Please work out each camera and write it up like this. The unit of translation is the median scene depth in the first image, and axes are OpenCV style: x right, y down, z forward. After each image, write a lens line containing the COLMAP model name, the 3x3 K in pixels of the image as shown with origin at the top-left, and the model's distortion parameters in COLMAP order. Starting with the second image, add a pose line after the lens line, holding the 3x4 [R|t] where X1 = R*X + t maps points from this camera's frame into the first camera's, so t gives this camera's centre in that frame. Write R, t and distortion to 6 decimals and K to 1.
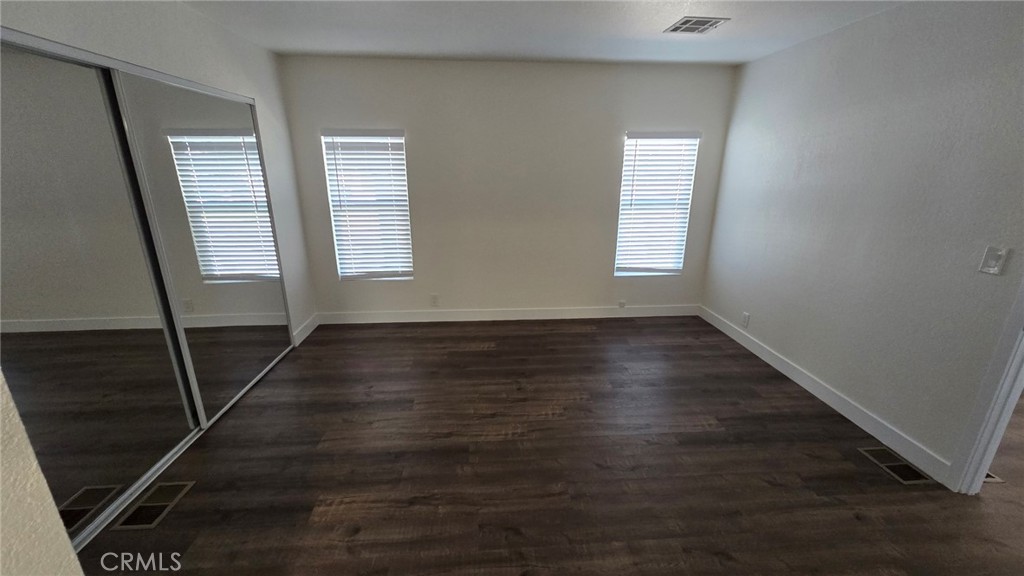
lens RADIAL K [[417.6, 0, 514.1], [0, 417.6, 293.8], [0, 0, 1]] dist [-0.000652, -0.000158]
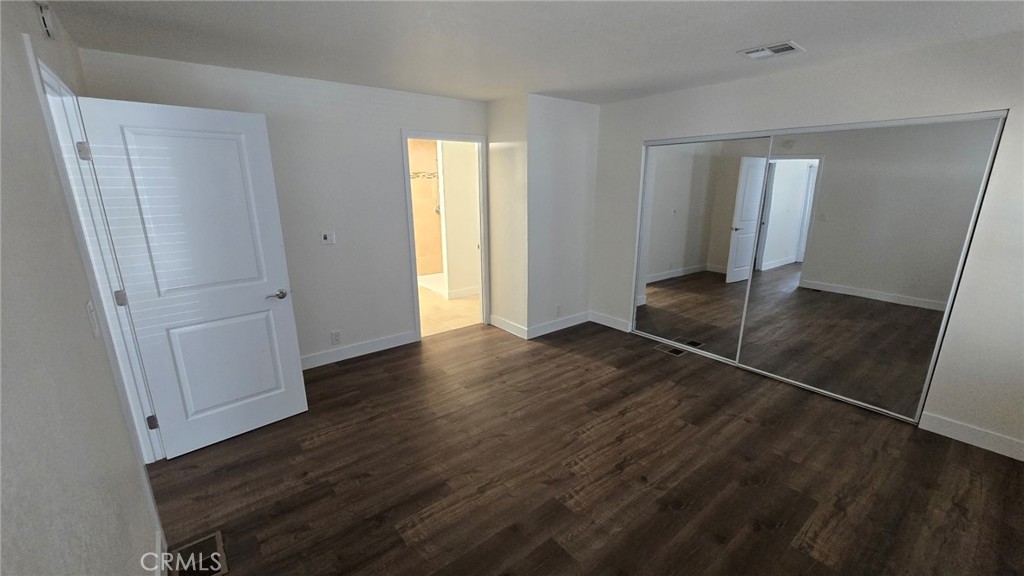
lens RADIAL K [[417.6, 0, 514.1], [0, 417.6, 293.8], [0, 0, 1]] dist [-0.000652, -0.000158]
pose [[-0.826644, 0.138697, -0.545365, 0.711855], [-0.169798, 0.862498, 0.476724, -0.482047], [0.536496, 0.486683, -0.689428, 1.500690]]
